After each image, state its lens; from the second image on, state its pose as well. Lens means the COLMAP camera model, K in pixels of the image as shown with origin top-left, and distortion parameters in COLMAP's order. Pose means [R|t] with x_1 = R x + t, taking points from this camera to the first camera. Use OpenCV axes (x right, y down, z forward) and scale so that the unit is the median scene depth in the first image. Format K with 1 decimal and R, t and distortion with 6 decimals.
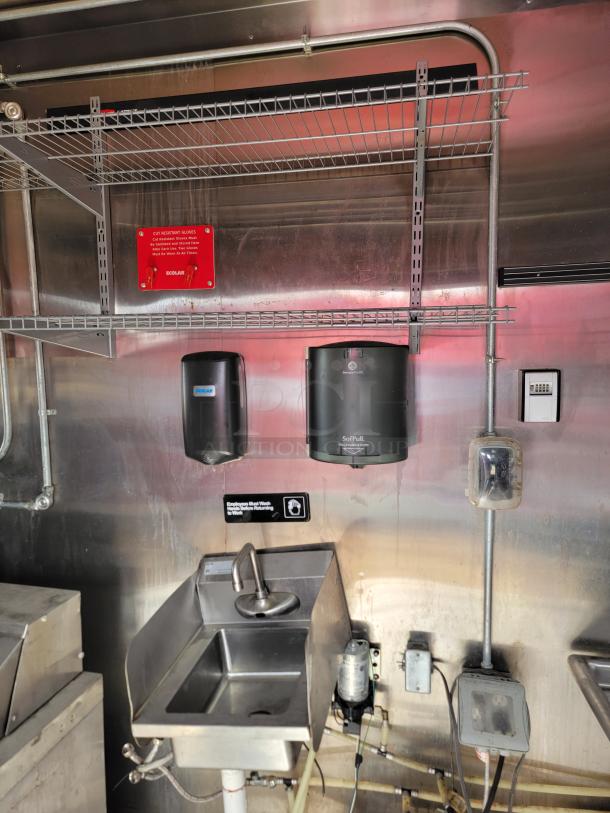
lens RADIAL K [[565.8, 0, 290.5], [0, 565.8, 410.9], [0, 0, 1]] dist [0.090202, -0.072327]
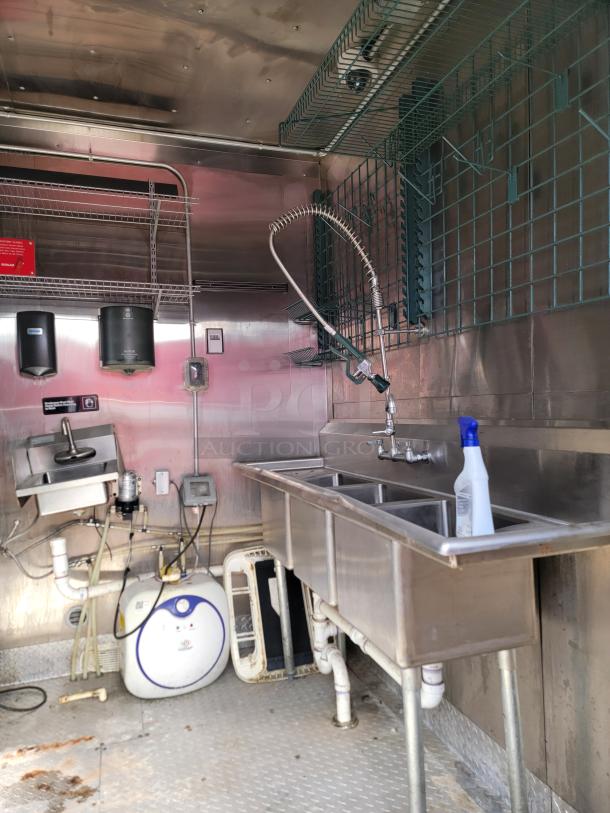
lens RADIAL K [[565.8, 0, 292.3], [0, 565.8, 416.1], [0, 0, 1]] dist [0.090202, -0.072327]
pose [[0.875093, -0.010818, 0.483833, -0.310629], [0.063188, 0.993746, -0.092067, 0.428269], [-0.479812, 0.111140, 0.870304, -0.868462]]
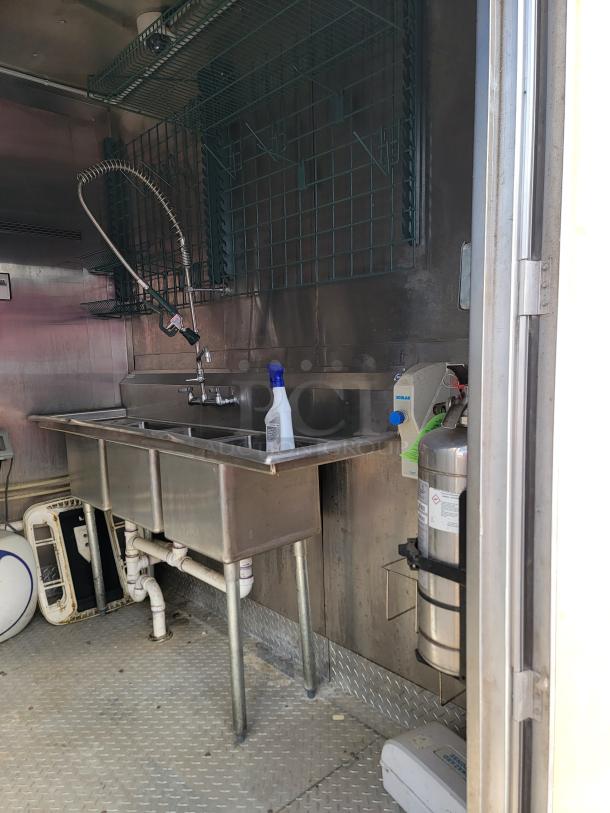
lens RADIAL K [[565.8, 0, 303.2], [0, 565.8, 422.7], [0, 0, 1]] dist [0.090202, -0.072327]
pose [[0.607921, -0.084670, 0.789470, -0.509498], [0.100691, 0.994491, 0.029123, 0.455033], [-0.787587, 0.061788, 0.613097, -0.952835]]
